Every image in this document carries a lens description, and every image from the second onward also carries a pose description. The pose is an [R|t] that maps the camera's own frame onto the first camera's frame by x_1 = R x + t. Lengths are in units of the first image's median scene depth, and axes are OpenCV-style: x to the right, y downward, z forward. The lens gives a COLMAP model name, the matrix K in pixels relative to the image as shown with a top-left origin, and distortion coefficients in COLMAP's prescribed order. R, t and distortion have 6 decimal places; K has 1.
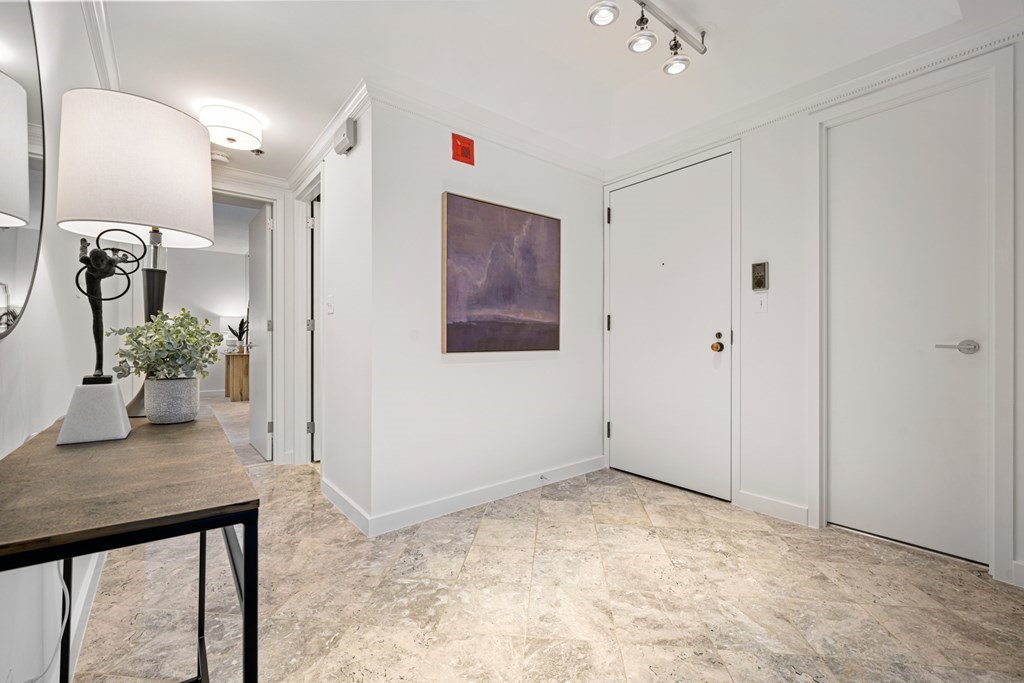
lens RADIAL K [[429.1, 0, 512.5], [0, 429.1, 341.9], [0, 0, 1]] dist [-0.002707, -0.000621]
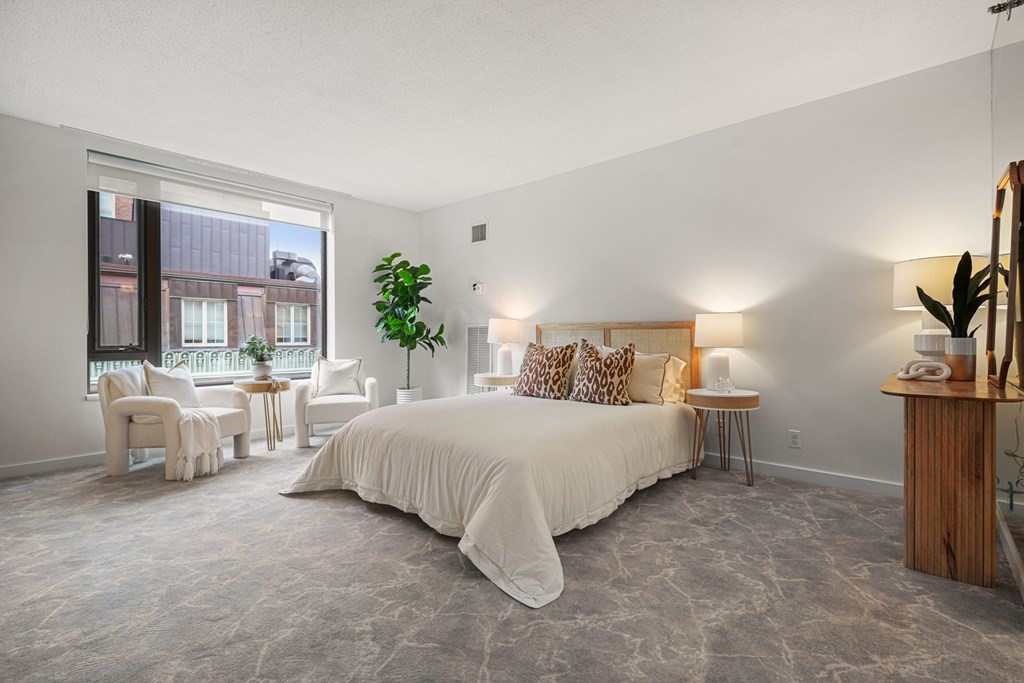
lens RADIAL K [[466.6, 0, 507.7], [0, 466.6, 337.9], [0, 0, 1]] dist [0.001662, -0.000607]
pose [[0.198486, -0.002963, -0.980099, -0.402465], [0.005793, 0.999982, -0.001850, -0.003829], [0.980087, -0.005311, 0.198499, 0.660692]]
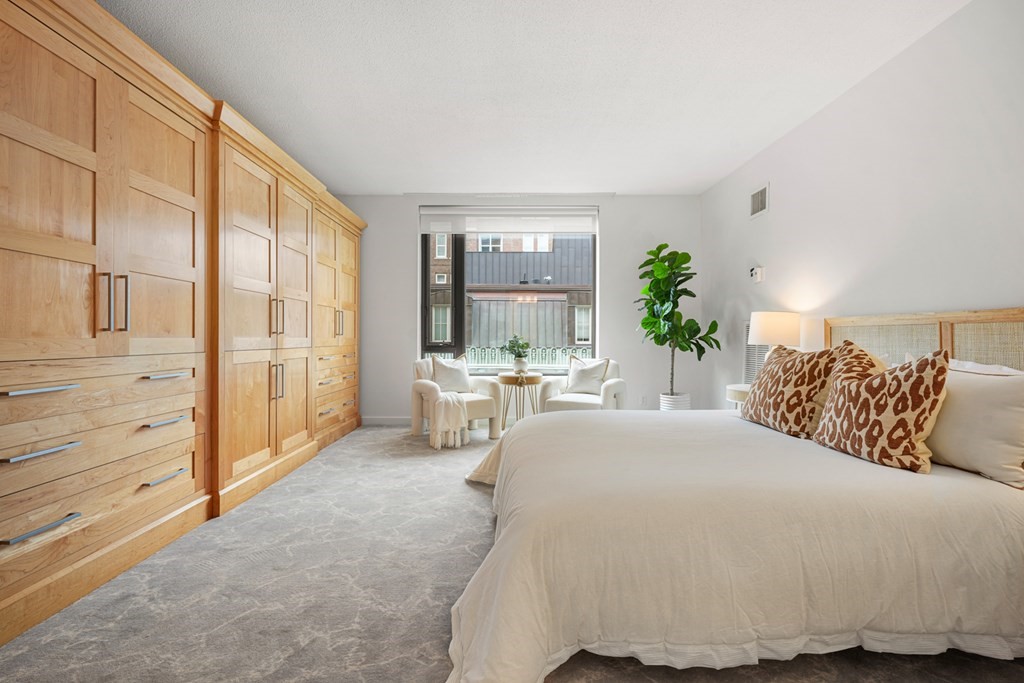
lens RADIAL K [[429.1, 0, 509.9], [0, 429.1, 340.7], [0, 0, 1]] dist [-0.002707, -0.000621]
pose [[-0.592739, 0.001918, -0.805392, -0.535577], [-0.001775, 0.999992, 0.003688, -0.003571], [0.805393, 0.003616, -0.592731, 0.830160]]
